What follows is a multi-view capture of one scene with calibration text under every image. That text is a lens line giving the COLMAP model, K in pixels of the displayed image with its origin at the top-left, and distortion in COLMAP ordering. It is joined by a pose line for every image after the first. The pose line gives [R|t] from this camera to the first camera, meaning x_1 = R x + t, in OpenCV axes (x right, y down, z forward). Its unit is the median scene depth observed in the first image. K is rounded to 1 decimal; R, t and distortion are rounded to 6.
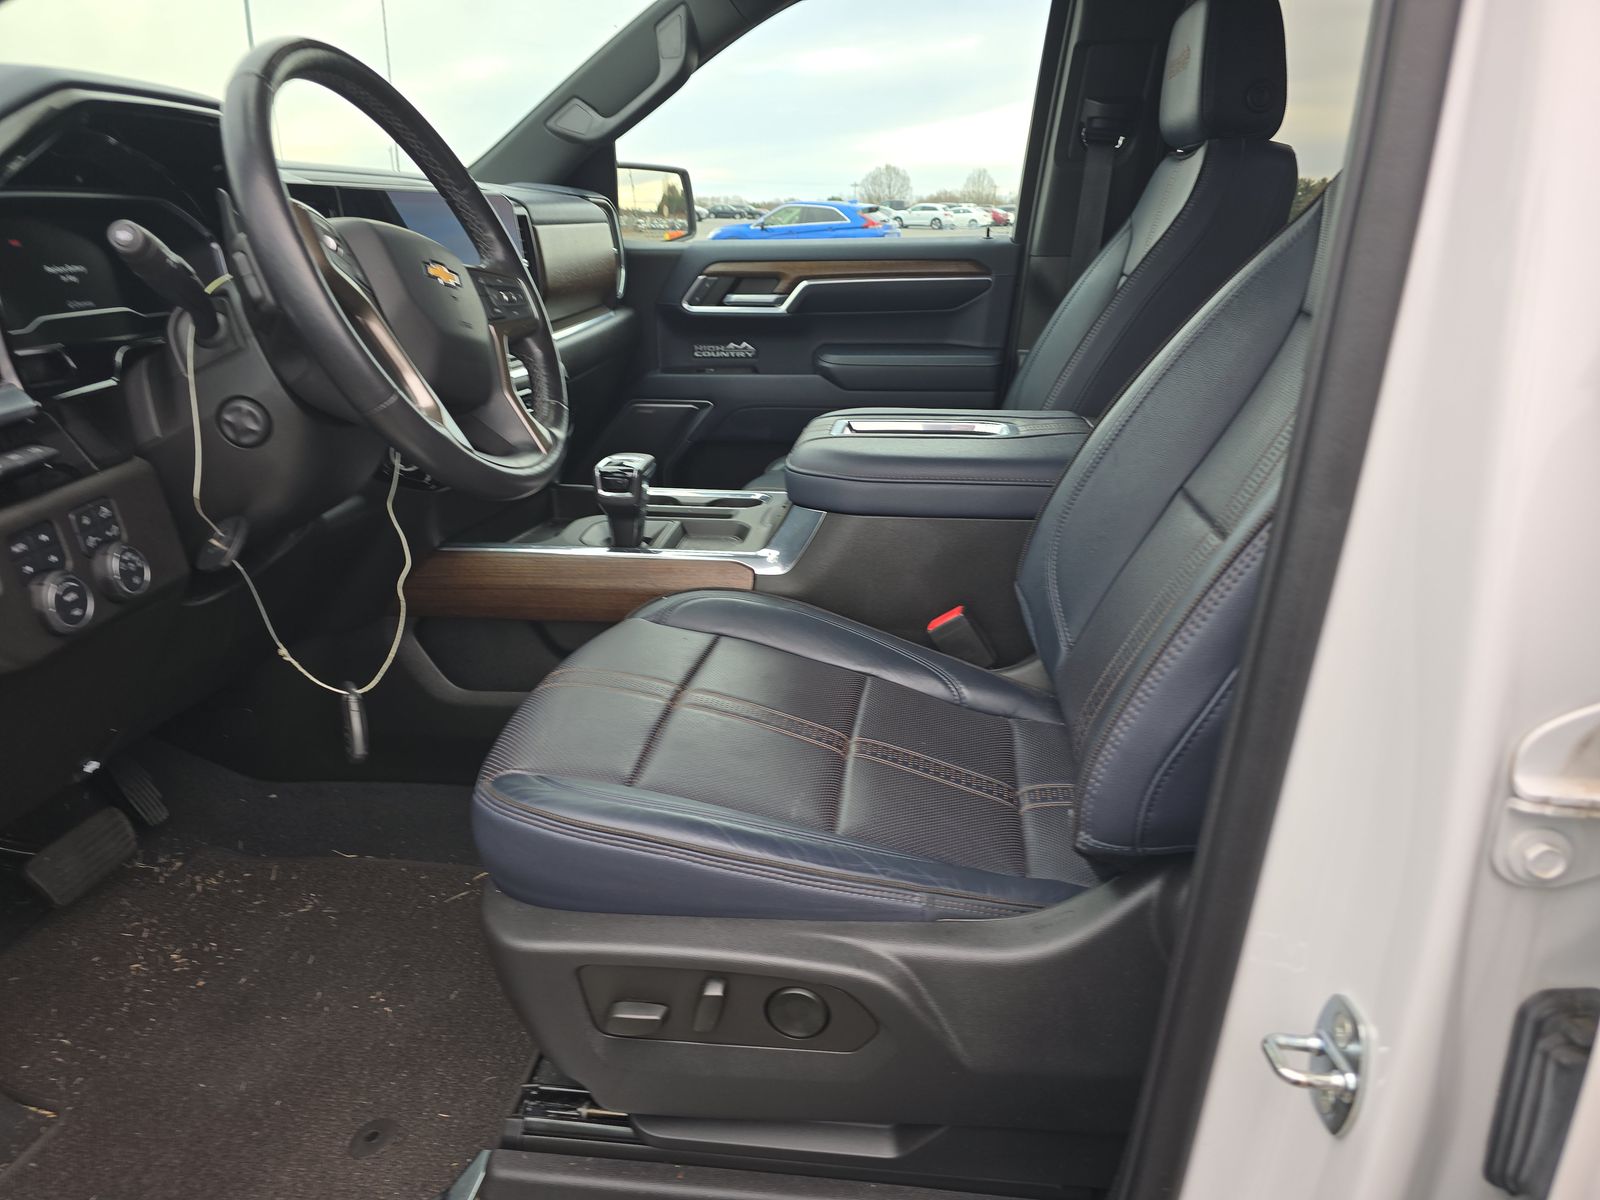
lens RADIAL K [[1070.7, 0, 788.8], [0, 1070.7, 599.5], [0, 0, 1]] dist [0.033423, -0.026030]
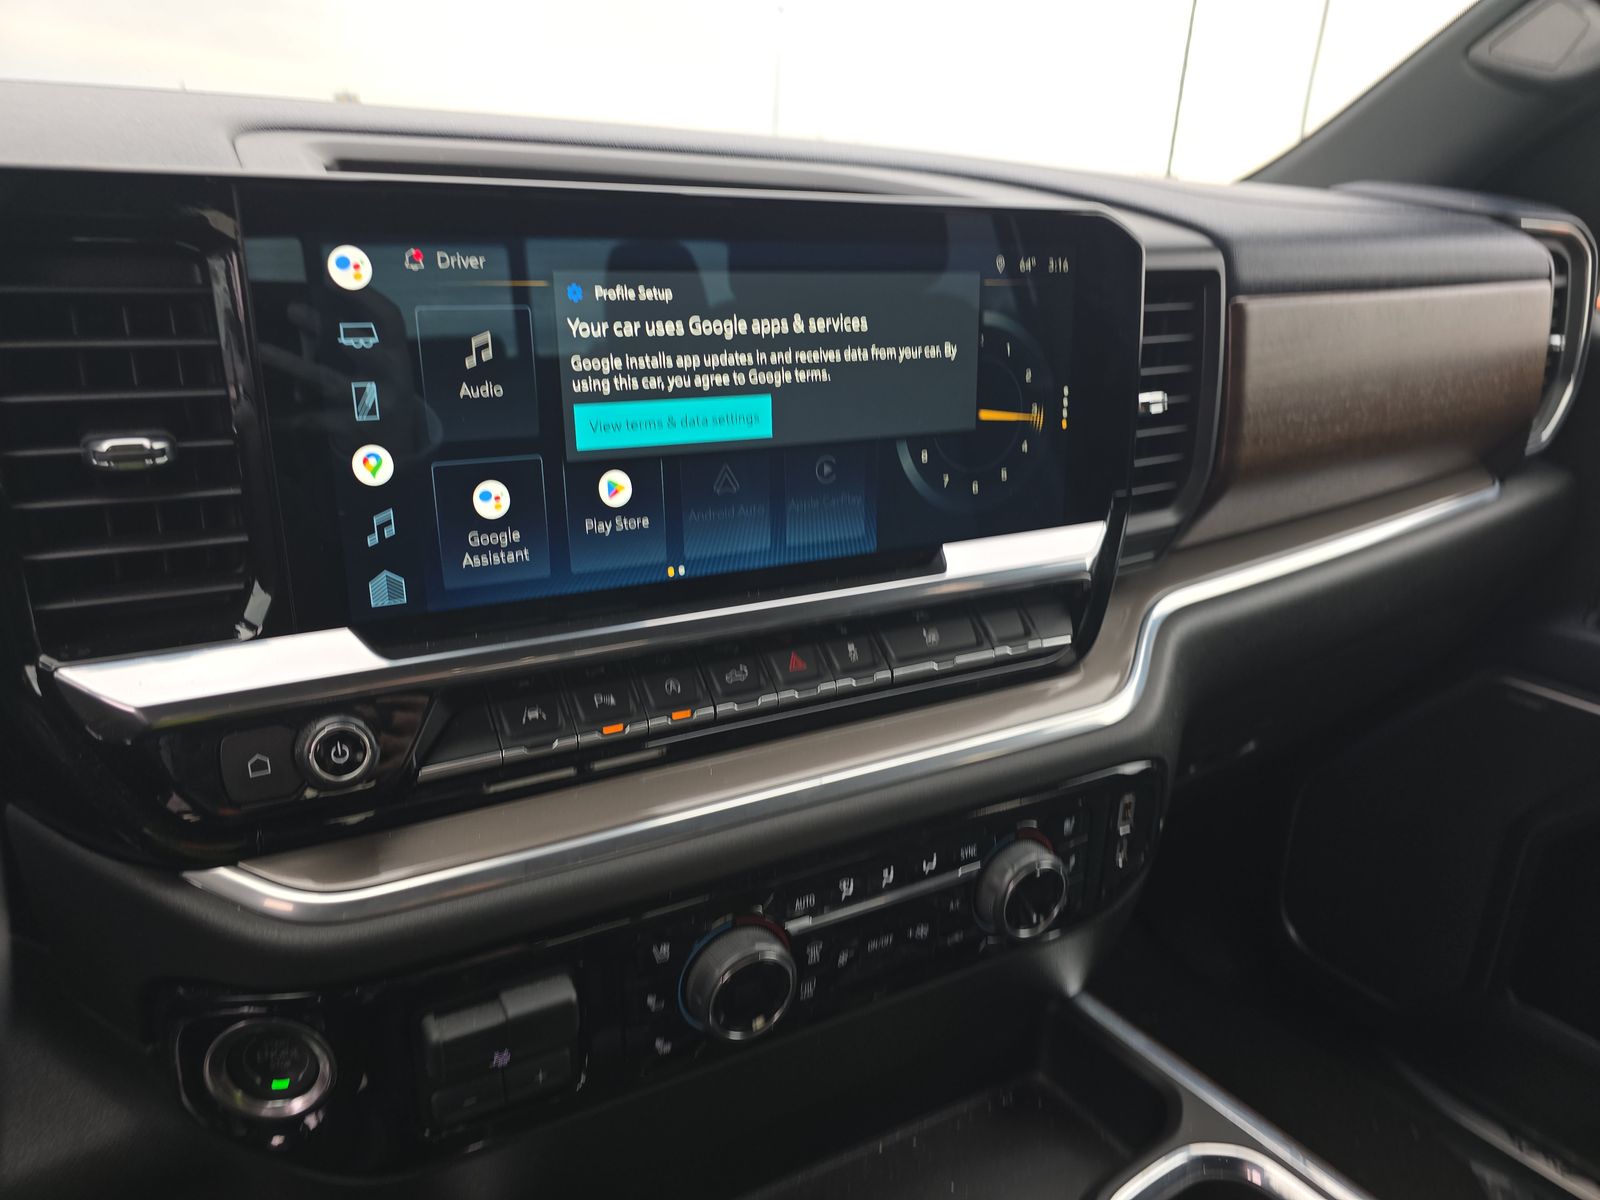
lens RADIAL K [[1070.7, 0, 803.3], [0, 1070.7, 606.7], [0, 0, 1]] dist [0.033423, -0.026030]
pose [[0.682111, 0.269171, -0.679906, -0.048627], [-0.270395, 0.956730, 0.107492, -0.198854], [0.679419, 0.110522, 0.725379, 0.520630]]
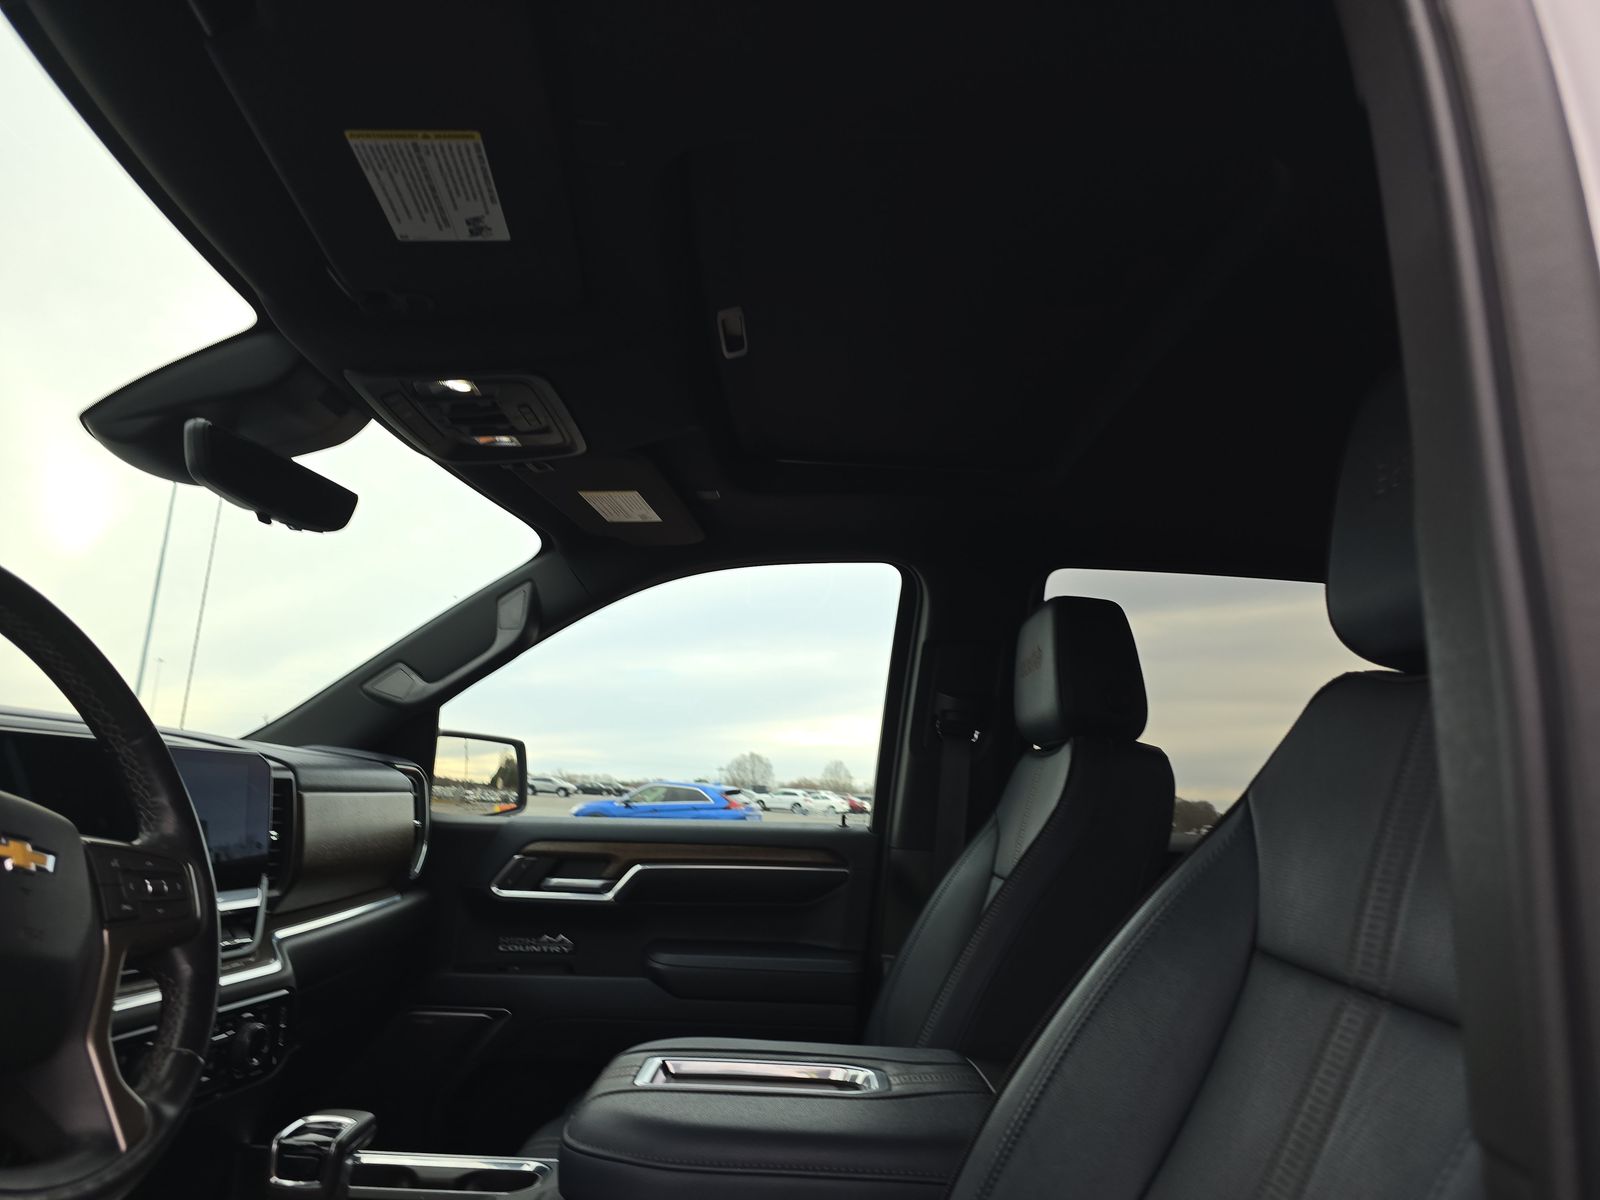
lens RADIAL K [[1070.7, 0, 800.1], [0, 1070.7, 589.3], [0, 0, 1]] dist [0.033423, -0.026030]
pose [[0.990459, 0.067872, 0.119934, 0.026836], [0.002746, 0.860412, -0.509591, -0.047459], [-0.137780, 0.505059, 0.852017, 0.133367]]
